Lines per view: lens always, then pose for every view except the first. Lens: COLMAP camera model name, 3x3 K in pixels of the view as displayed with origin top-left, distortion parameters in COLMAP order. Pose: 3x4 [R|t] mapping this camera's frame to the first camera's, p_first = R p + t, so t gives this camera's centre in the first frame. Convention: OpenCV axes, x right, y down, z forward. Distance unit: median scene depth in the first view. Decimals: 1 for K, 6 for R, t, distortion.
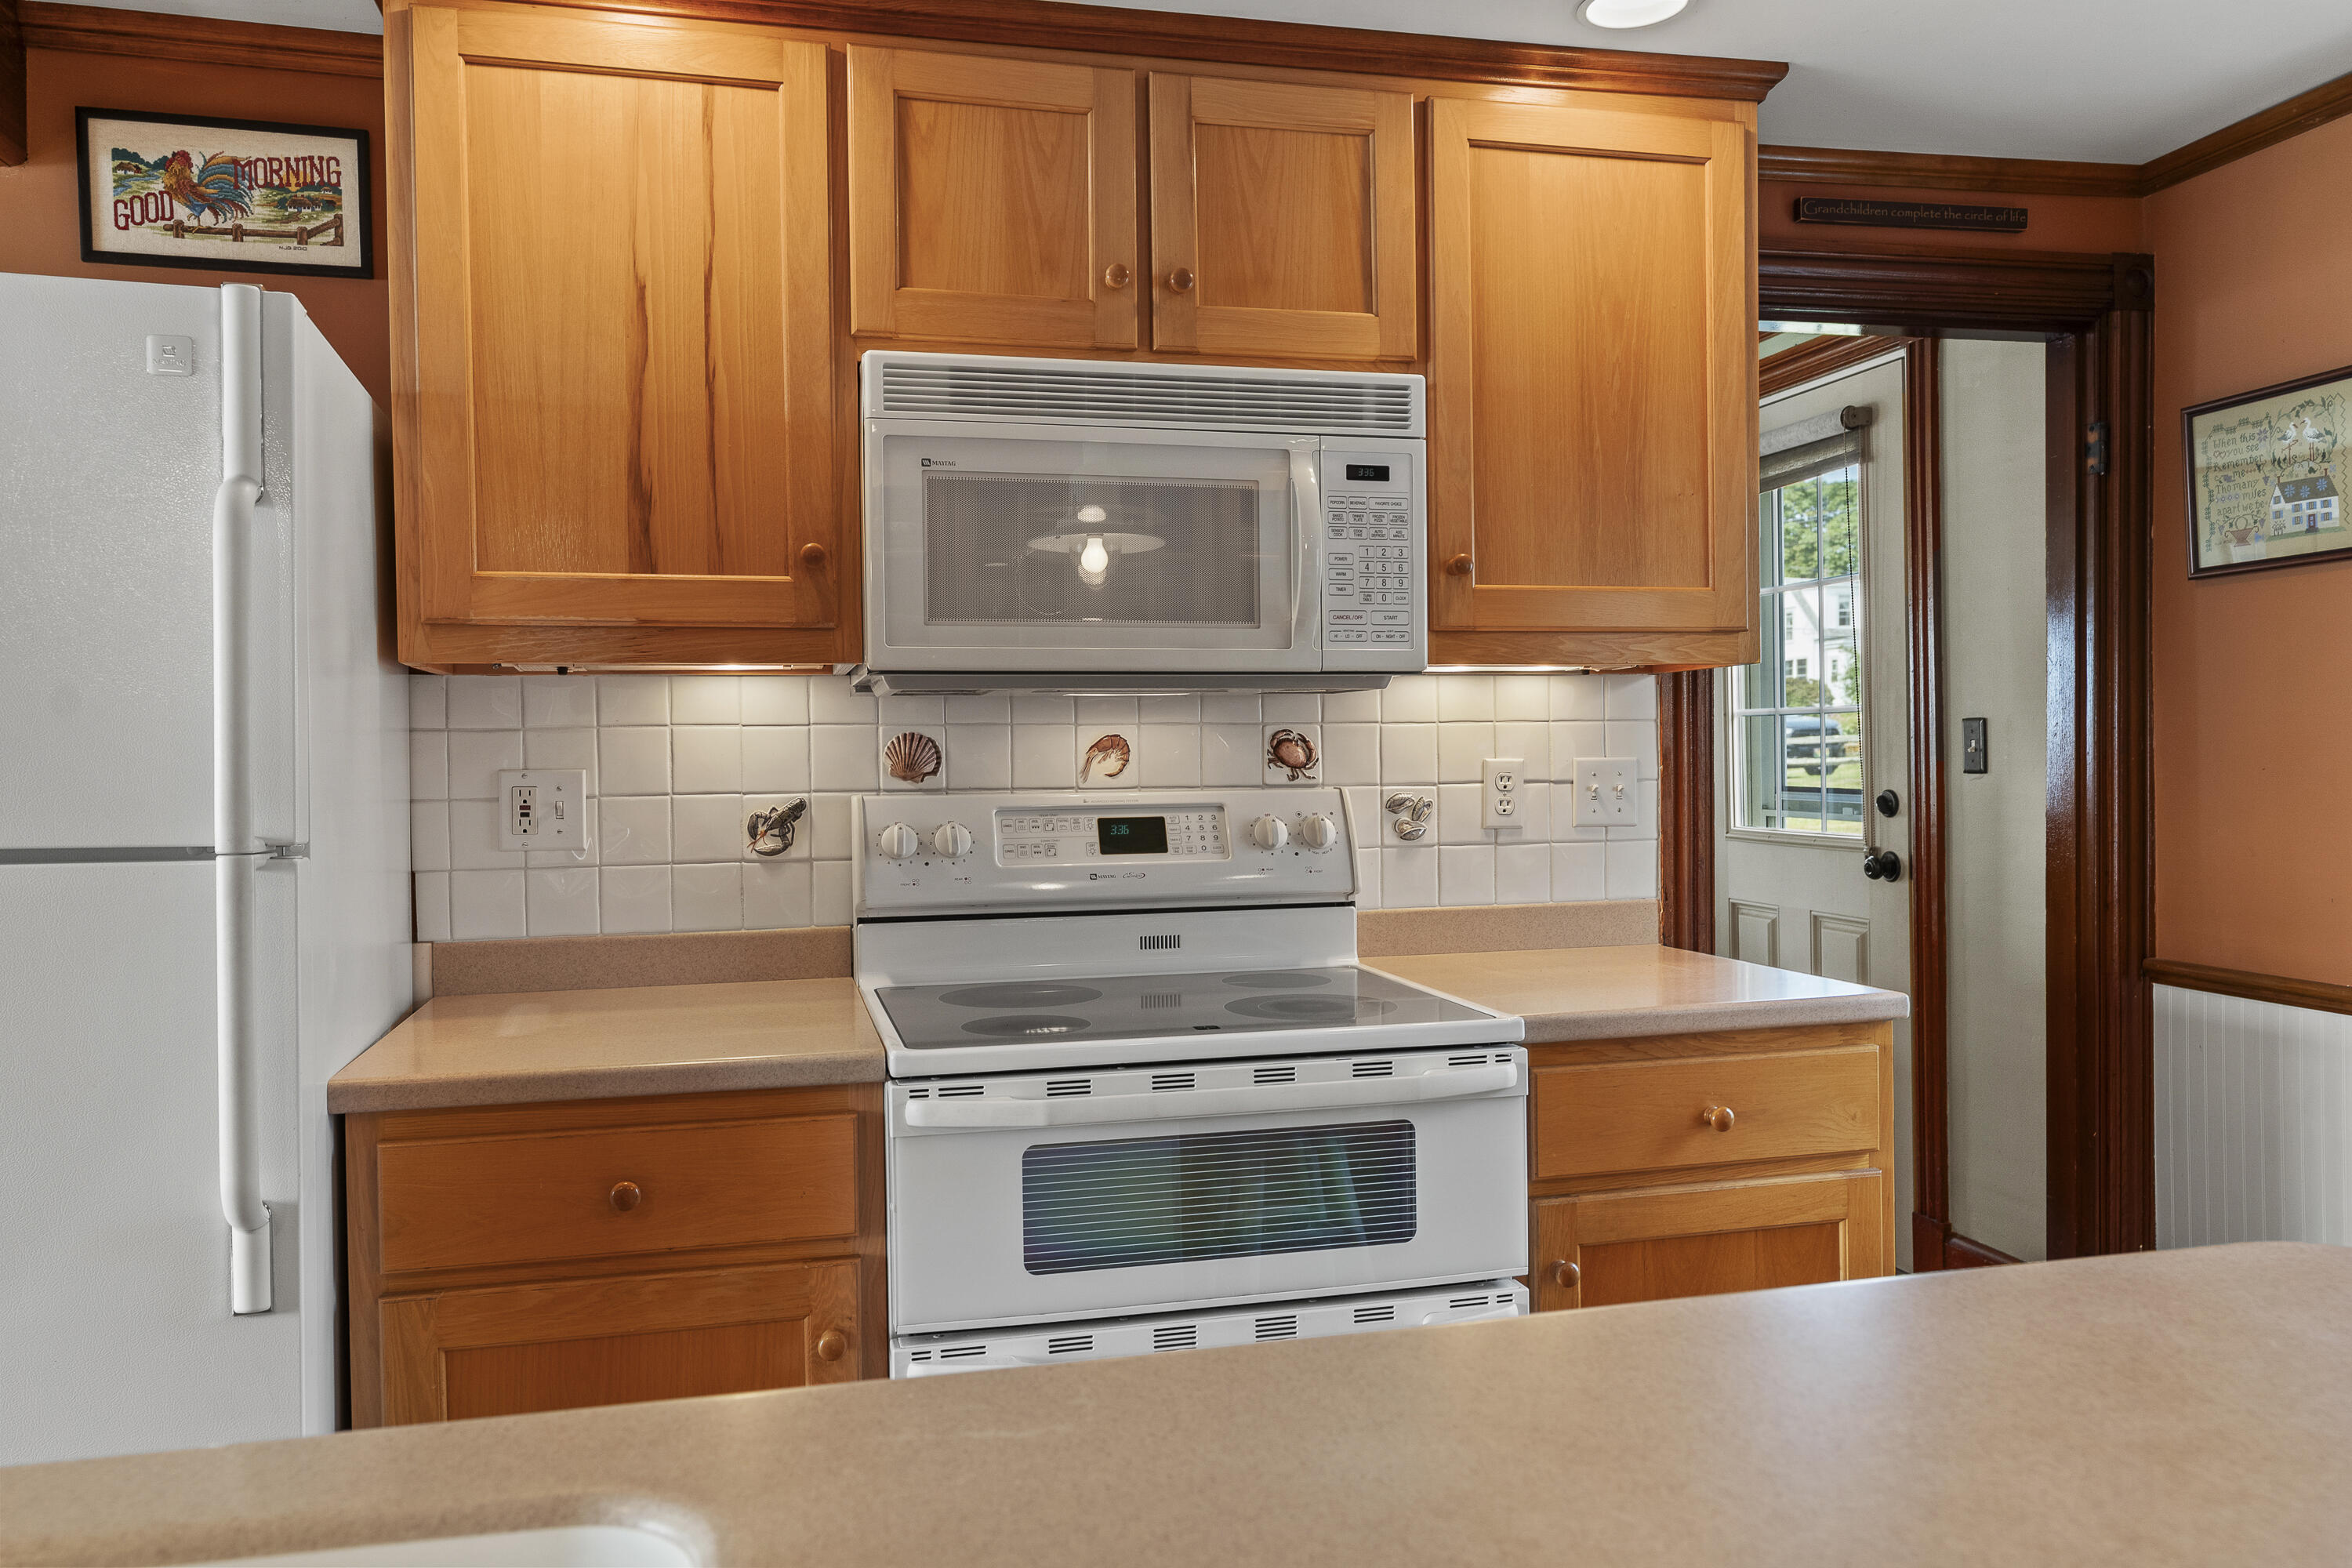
lens RADIAL K [[1696.7, 0, 1173.1], [0, 1696.7, 770.2], [0, 0, 1]] dist [0.008269, 0.003538]
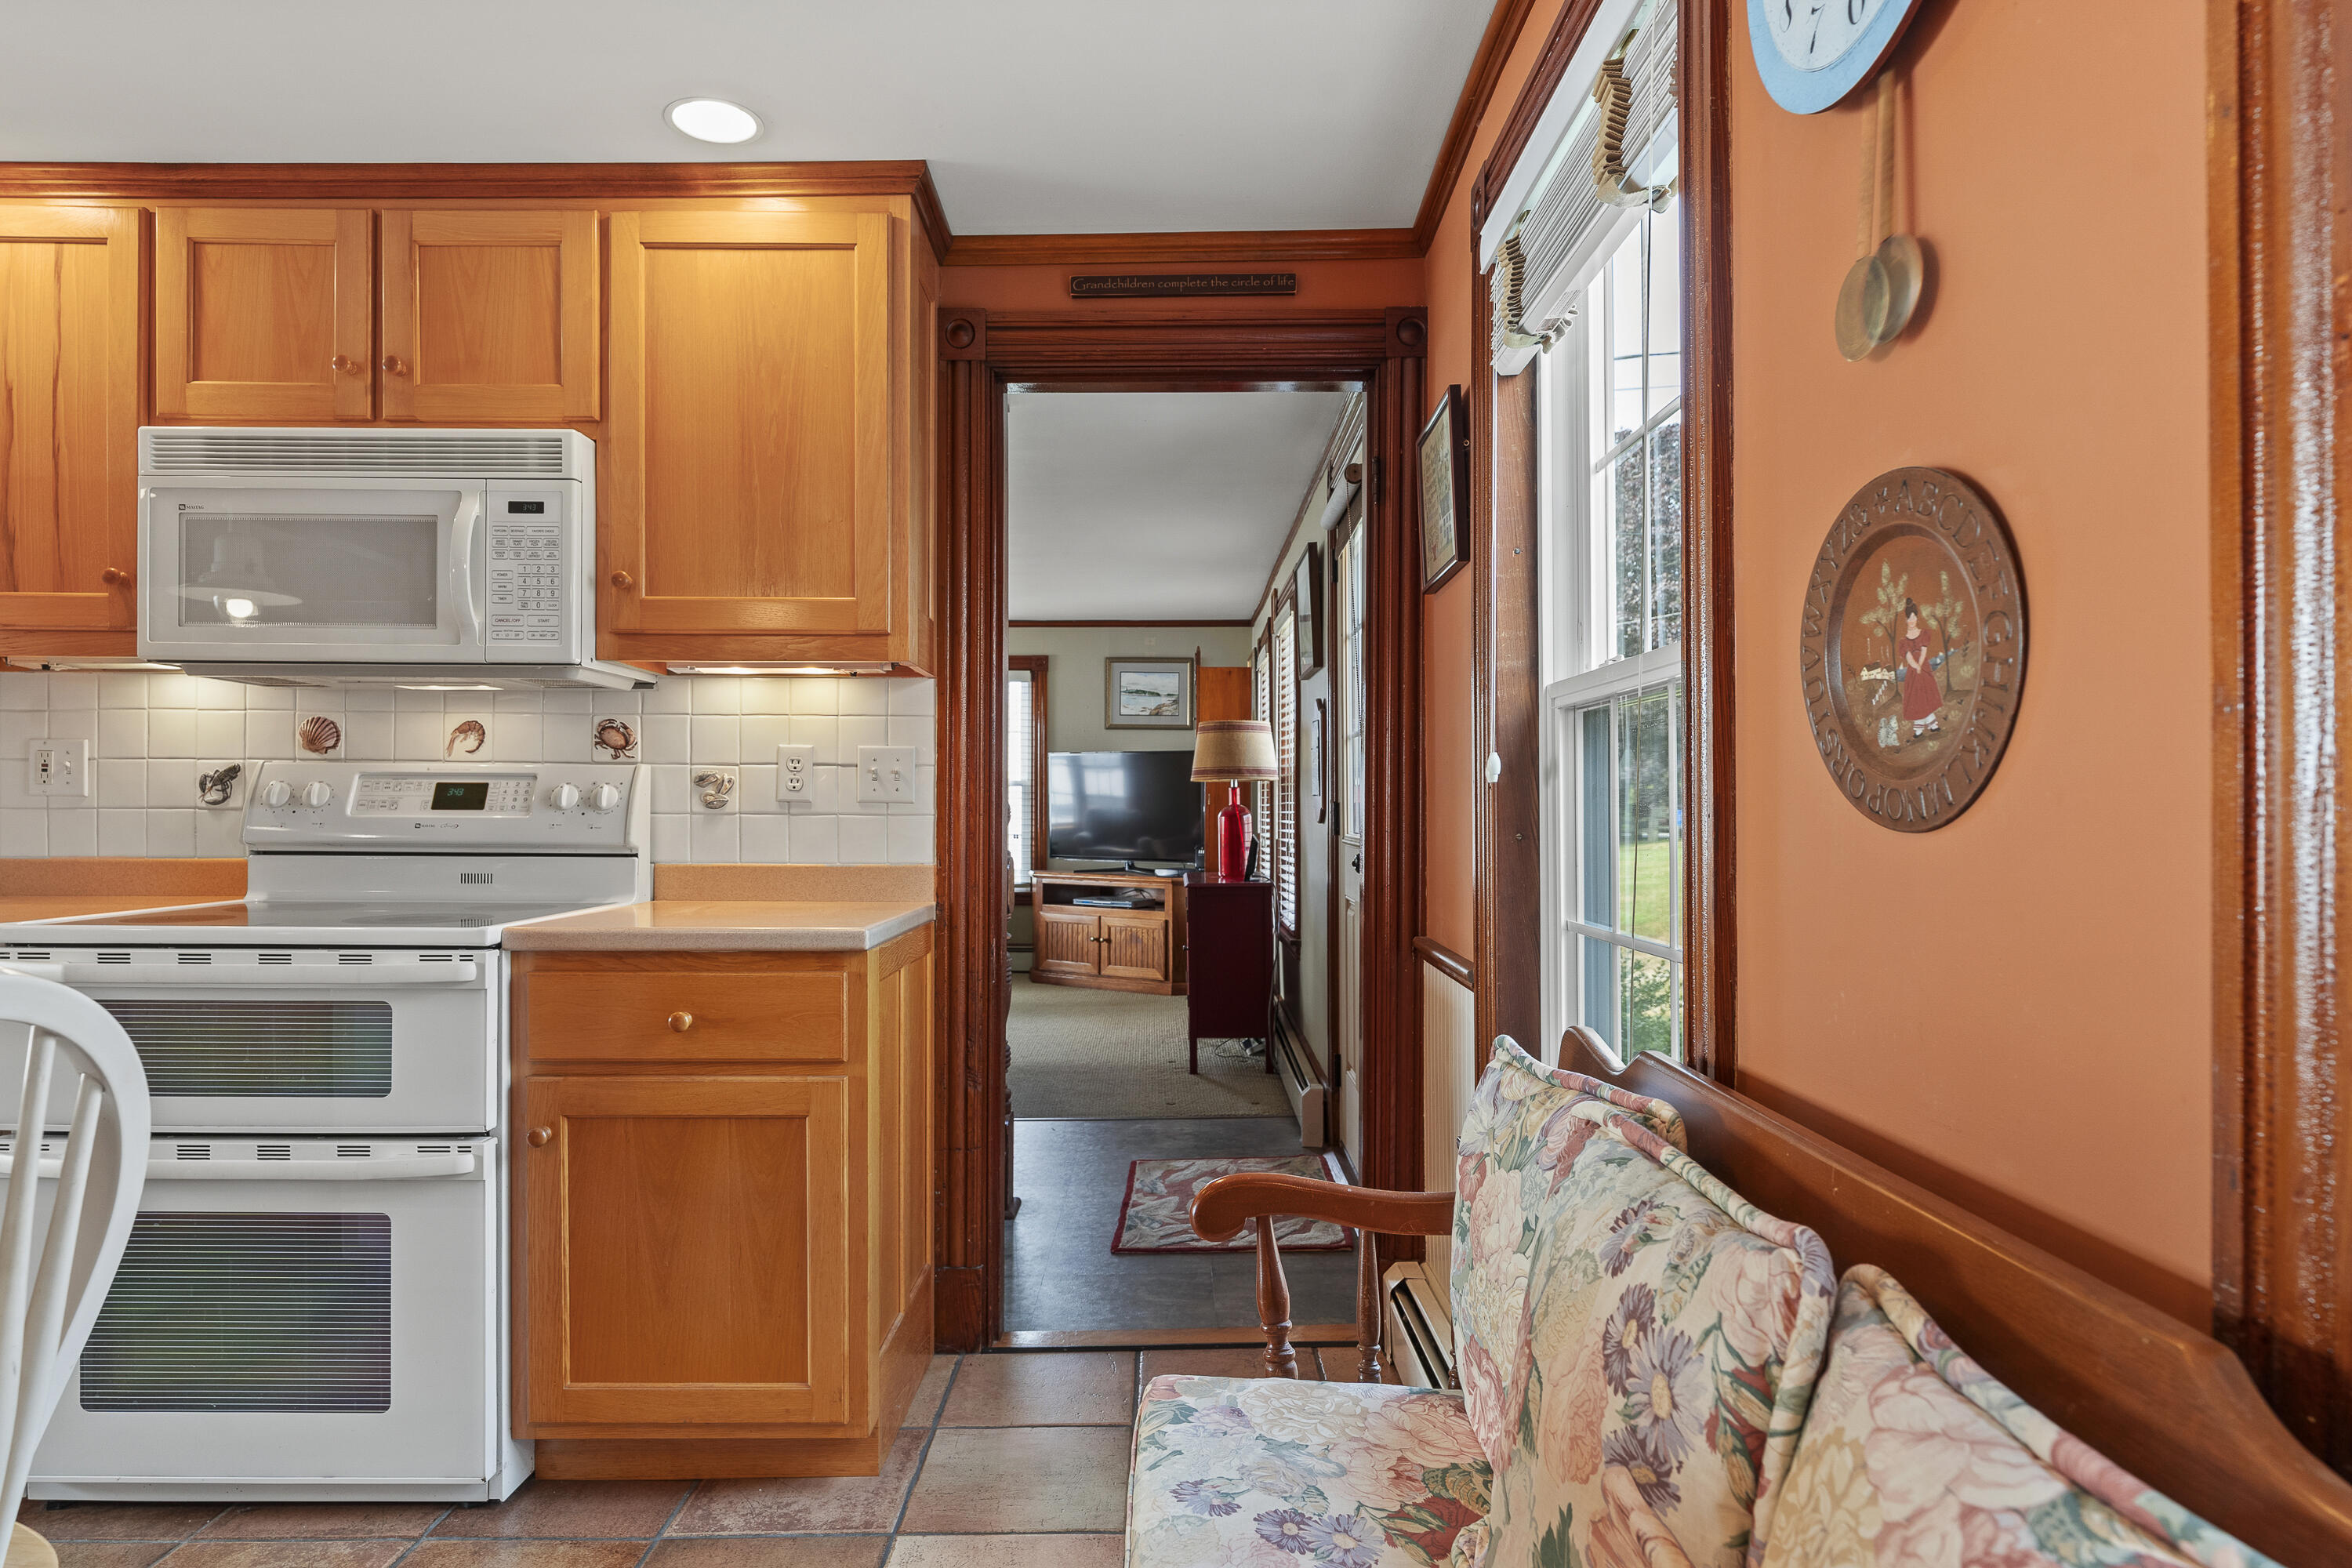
lens RADIAL K [[1360.0, 0, 1173.1], [0, 1360.0, 806.2], [0, 0, 1]] dist [0.001007, 0.001289]
pose [[0.970490, 0.017589, -0.240499, 0.791515], [-0.020332, 0.999753, -0.008927, 0.046206], [0.240283, 0.013554, 0.970608, 0.119602]]
